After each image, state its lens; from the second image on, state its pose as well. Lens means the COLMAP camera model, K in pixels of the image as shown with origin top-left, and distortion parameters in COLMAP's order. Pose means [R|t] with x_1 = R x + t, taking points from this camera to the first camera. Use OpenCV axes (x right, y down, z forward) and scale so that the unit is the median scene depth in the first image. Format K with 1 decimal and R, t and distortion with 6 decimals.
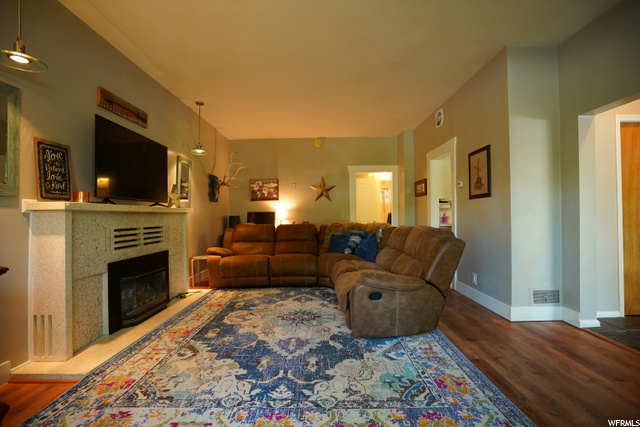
lens RADIAL K [[295.9, 0, 320.0], [0, 295.9, 213.5], [0, 0, 1]] dist [-0.070445, 0.032641]
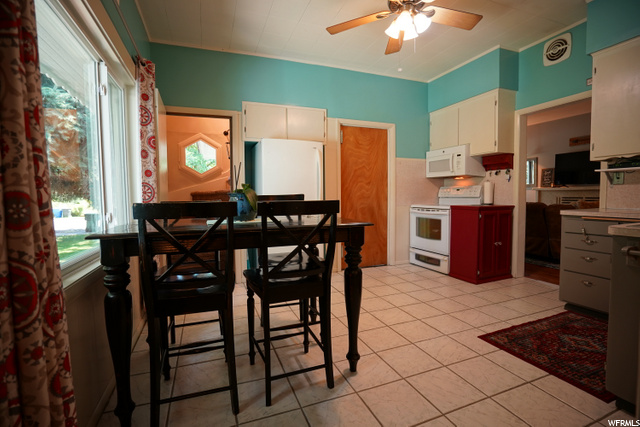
lens RADIAL K [[295.9, 0, 320.0], [0, 295.9, 213.5], [0, 0, 1]] dist [-0.070445, 0.032641]
pose [[-0.930795, 0.046019, -0.362633, 2.221859], [0.026641, 0.997946, 0.058259, -0.004540], [0.364569, 0.044566, -0.930109, 2.634069]]
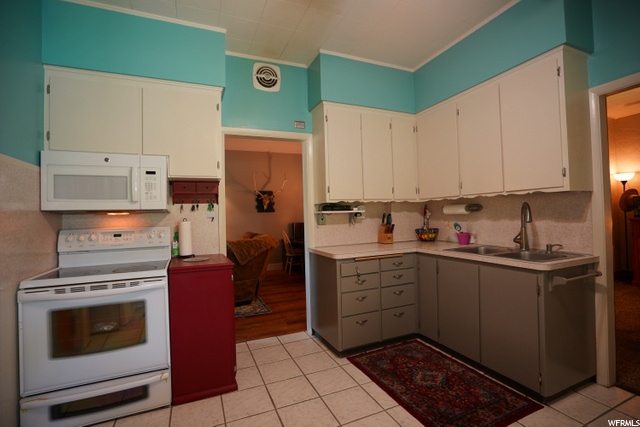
lens RADIAL K [[295.9, 0, 320.0], [0, 295.9, 213.5], [0, 0, 1]] dist [-0.070445, 0.032641]
pose [[0.400143, -0.007740, -0.916420, 1.921380], [0.031377, 0.999494, 0.005258, -0.074859], [0.915916, -0.030858, 0.400183, 1.564643]]
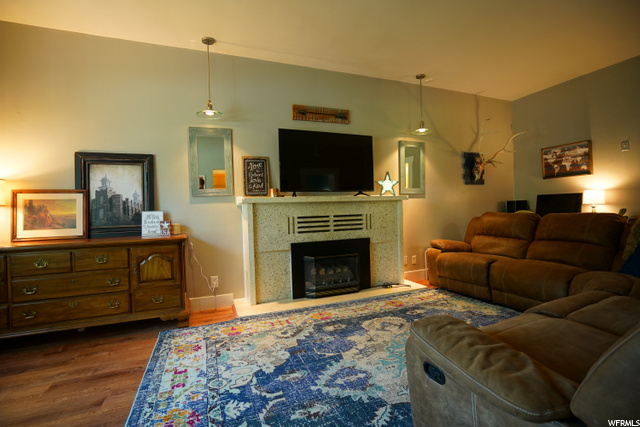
lens RADIAL K [[295.9, 0, 320.0], [0, 295.9, 213.5], [0, 0, 1]] dist [-0.070445, 0.032641]
pose [[0.375764, 0.018212, -0.926537, 0.518124], [0.031161, 0.998993, 0.032274, 0.003204], [0.926191, -0.041000, 0.374818, 0.630816]]
